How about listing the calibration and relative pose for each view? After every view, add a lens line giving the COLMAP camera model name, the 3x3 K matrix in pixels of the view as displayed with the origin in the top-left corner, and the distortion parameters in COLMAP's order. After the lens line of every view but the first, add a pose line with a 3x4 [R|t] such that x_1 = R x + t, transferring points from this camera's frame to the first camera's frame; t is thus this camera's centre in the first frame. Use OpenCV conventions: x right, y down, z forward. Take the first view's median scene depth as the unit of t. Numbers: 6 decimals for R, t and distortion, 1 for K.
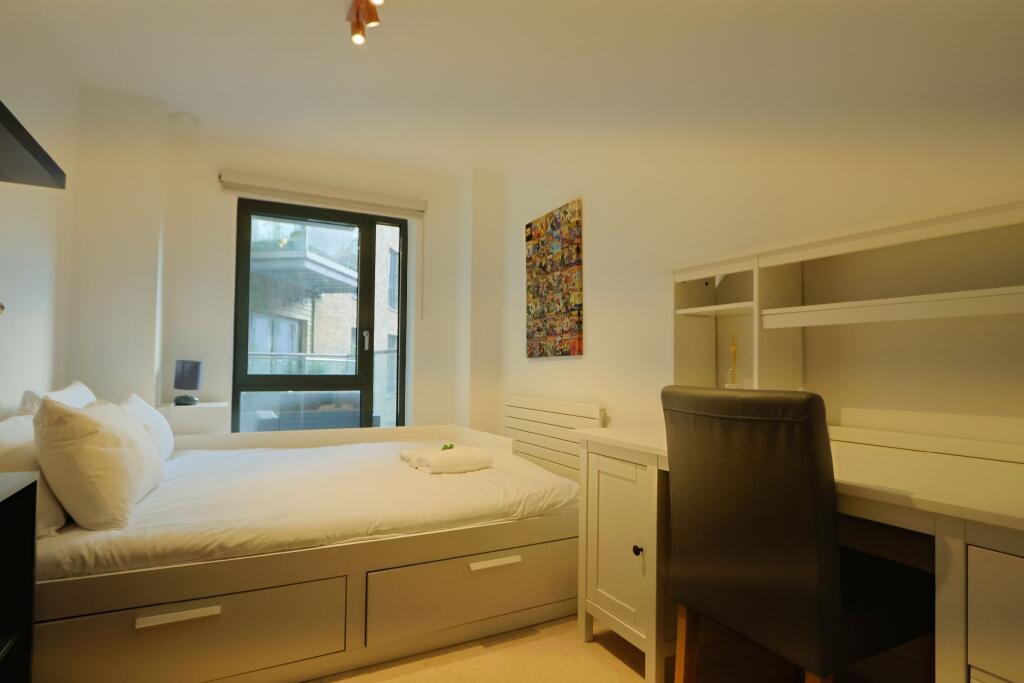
lens RADIAL K [[556.8, 0, 512.0], [0, 556.8, 341.5], [0, 0, 1]] dist [-0.004033, -0.001201]
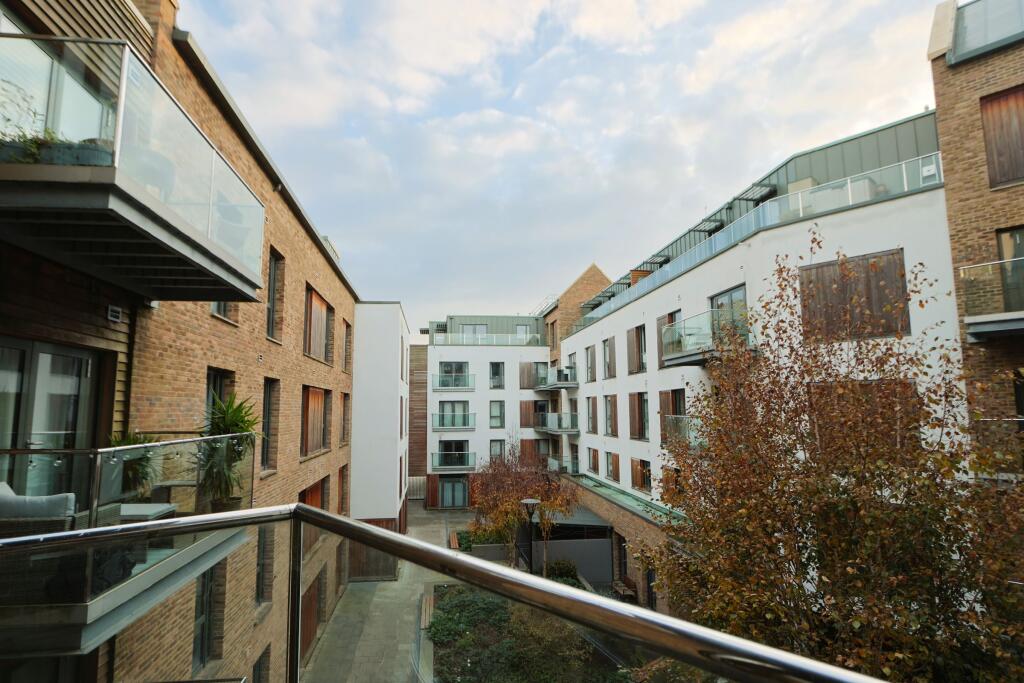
lens RADIAL K [[556.8, 0, 512.0], [0, 556.8, 341.5], [0, 0, 1]] dist [-0.004033, -0.001201]
pose [[0.968723, 0.002371, 0.248132, -0.149515], [0.015909, 0.997304, -0.071641, -0.006121], [-0.247632, 0.073348, 0.966074, 0.432309]]
